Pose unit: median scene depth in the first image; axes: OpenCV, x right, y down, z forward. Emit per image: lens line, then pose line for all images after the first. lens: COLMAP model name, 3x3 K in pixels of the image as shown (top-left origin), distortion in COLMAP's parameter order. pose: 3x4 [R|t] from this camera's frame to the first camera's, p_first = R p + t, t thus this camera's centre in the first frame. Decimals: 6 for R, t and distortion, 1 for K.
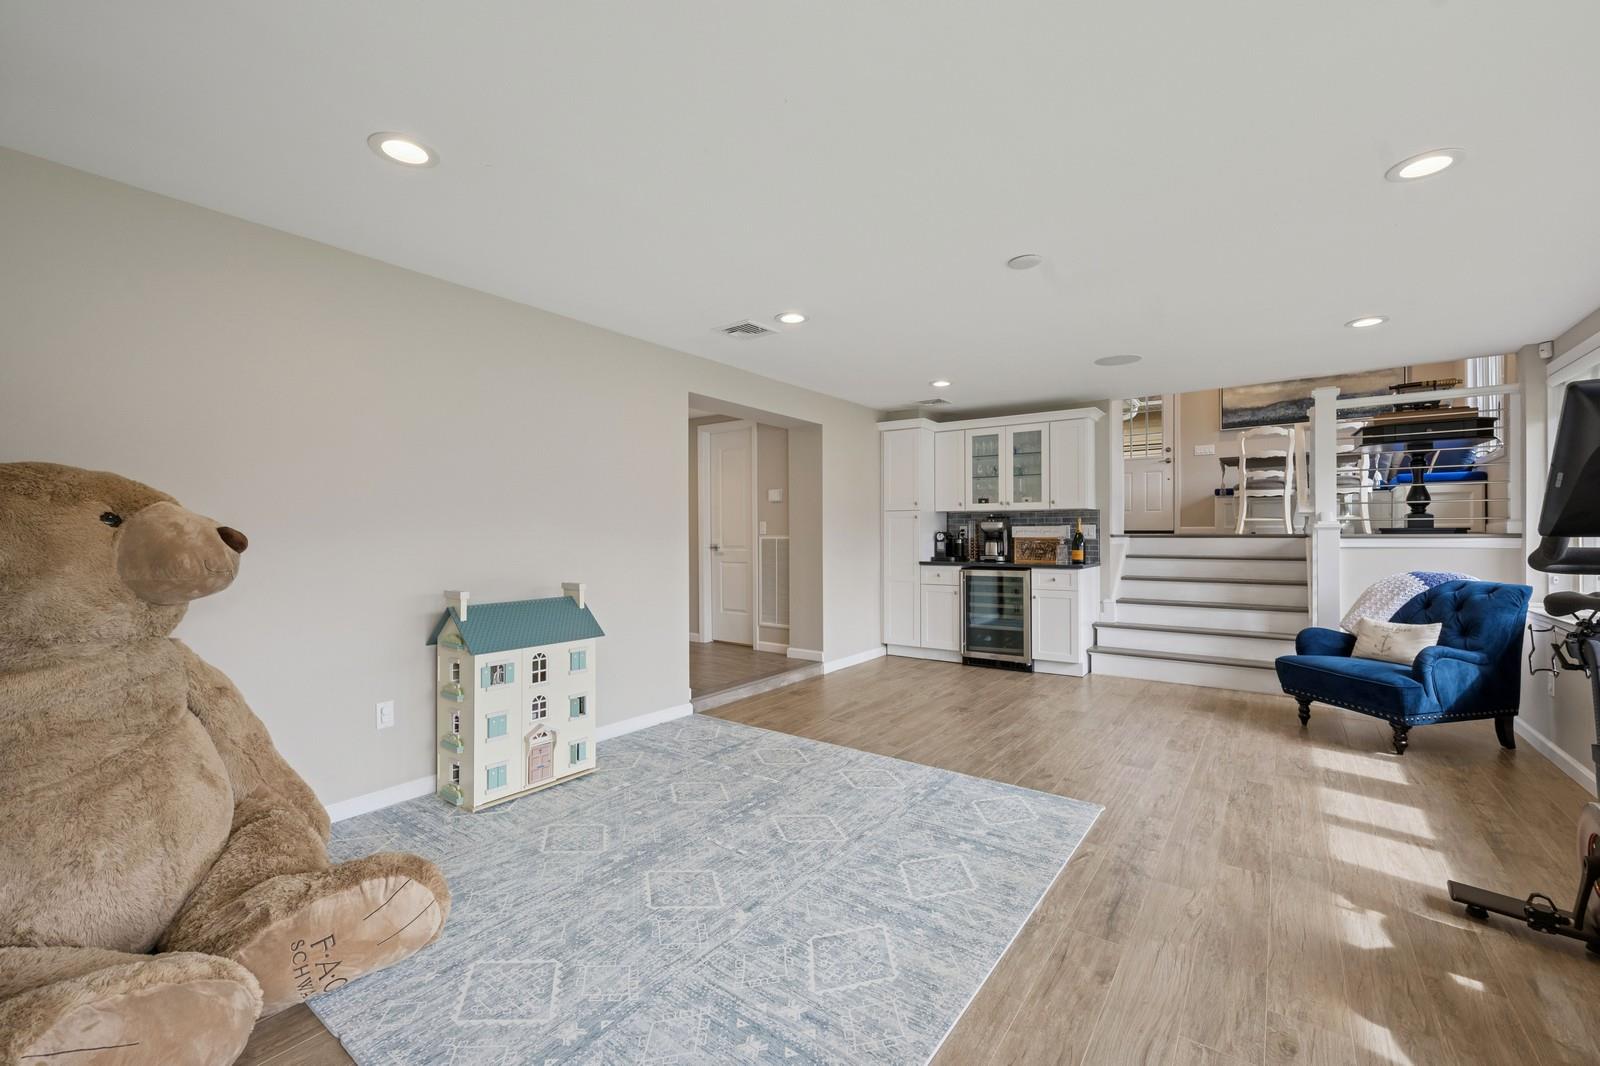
lens RADIAL K [[656.1, 0, 799.2], [0, 656.1, 533.5], [0, 0, 1]] dist [0.000686, 0.000914]
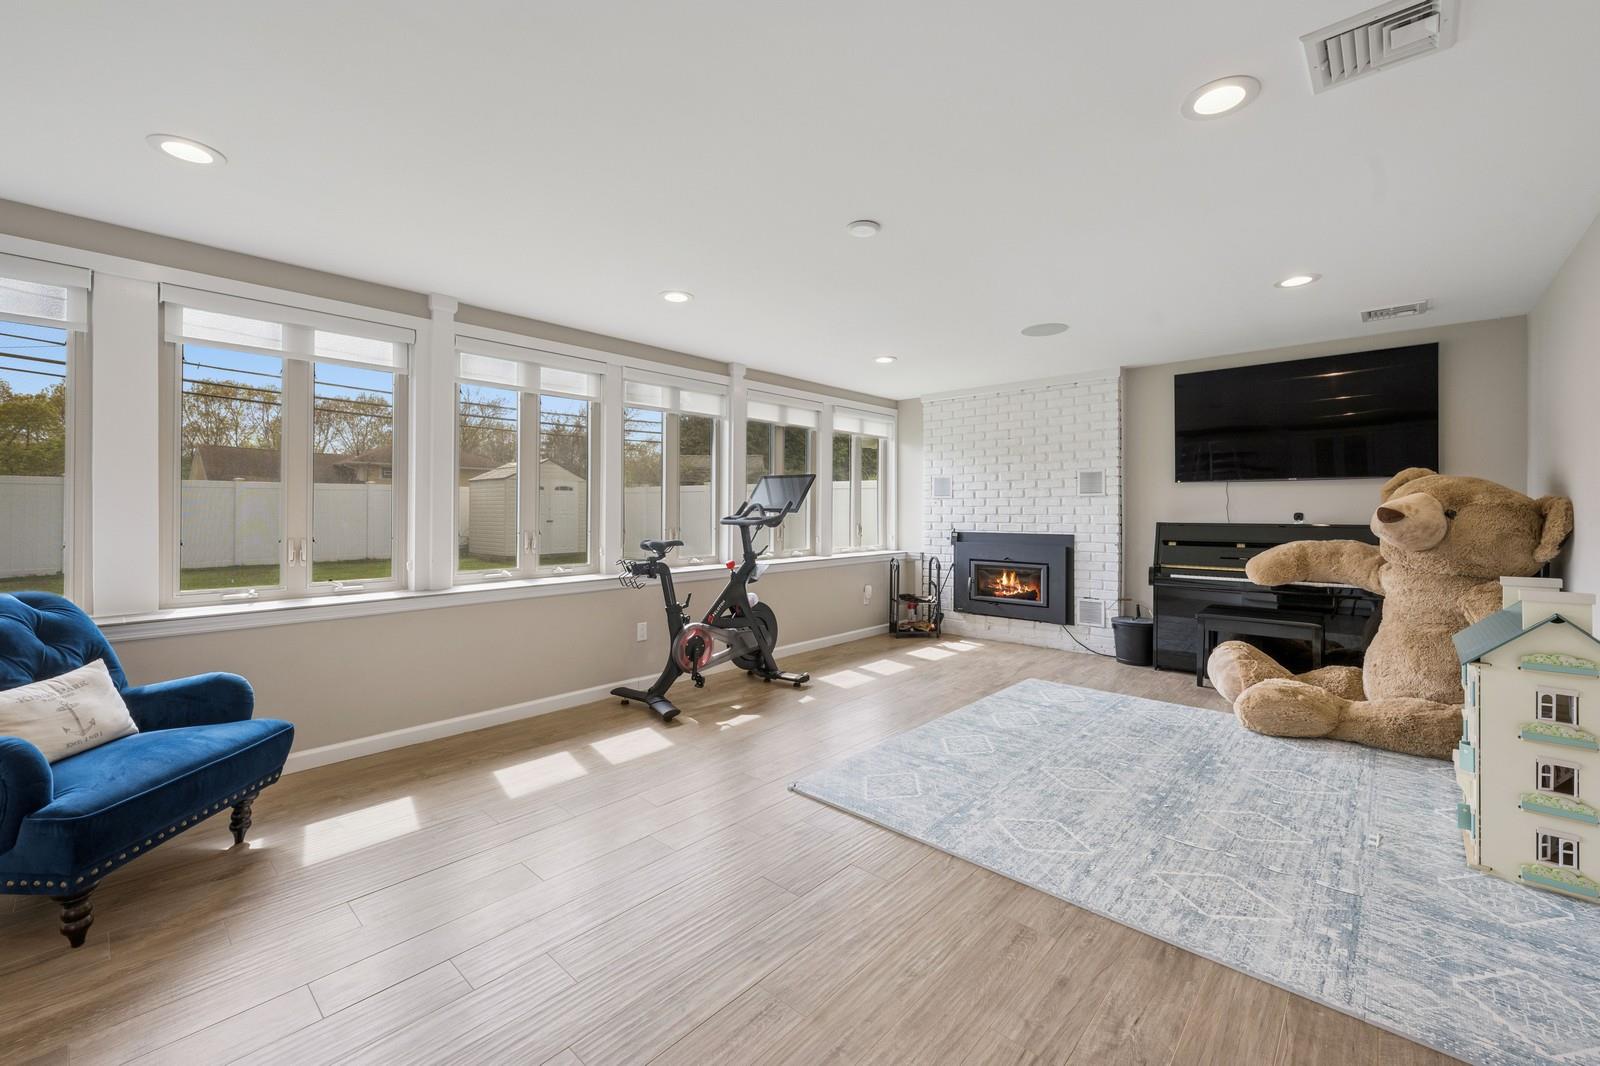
lens RADIAL K [[656.1, 0, 800.3], [0, 656.1, 518.1], [0, 0, 1]] dist [0.000686, 0.000914]
pose [[-0.995048, -0.000300, 0.099395, 0.376109], [0.000728, 0.999947, 0.010309, 0.000561], [-0.099392, 0.010331, -0.994995, 2.148488]]
